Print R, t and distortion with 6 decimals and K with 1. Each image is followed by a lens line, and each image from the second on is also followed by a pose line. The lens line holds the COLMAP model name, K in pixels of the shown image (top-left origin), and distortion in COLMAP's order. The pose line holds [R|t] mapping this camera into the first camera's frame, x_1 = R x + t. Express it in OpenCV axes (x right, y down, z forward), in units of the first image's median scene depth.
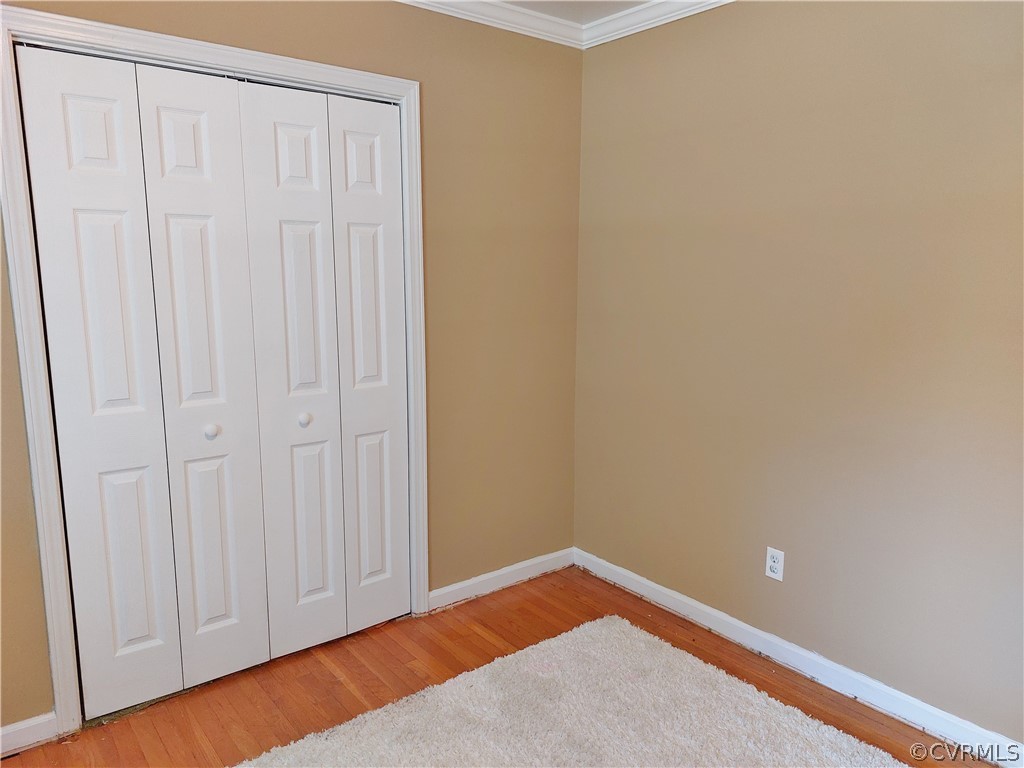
lens RADIAL K [[750.2, 0, 512.0], [0, 750.2, 384.0], [0, 0, 1]] dist [0.067686, -0.000327]
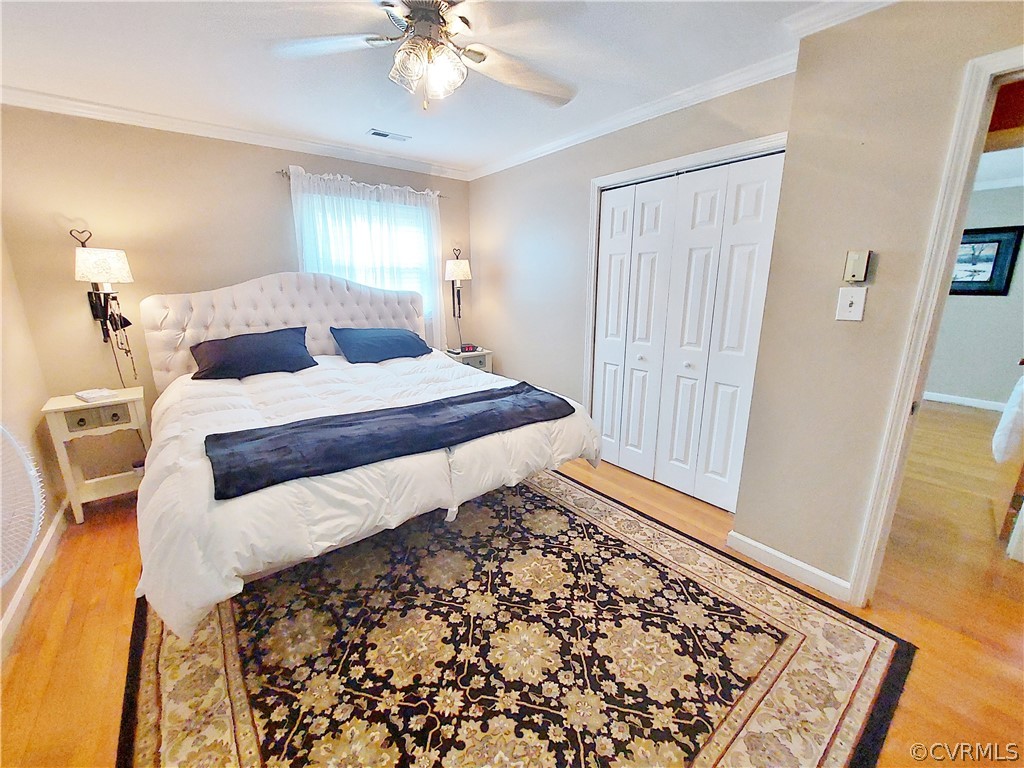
lens RADIAL K [[418.5, 0, 512.0], [0, 418.5, 384.0], [0, 0, 1]] dist [-0.000260, -0.000064]
pose [[-0.000691, 0.242490, -0.970154, 0.680779], [-0.158847, 0.957810, 0.239518, -0.075045], [0.987303, 0.154271, 0.037857, 0.557495]]
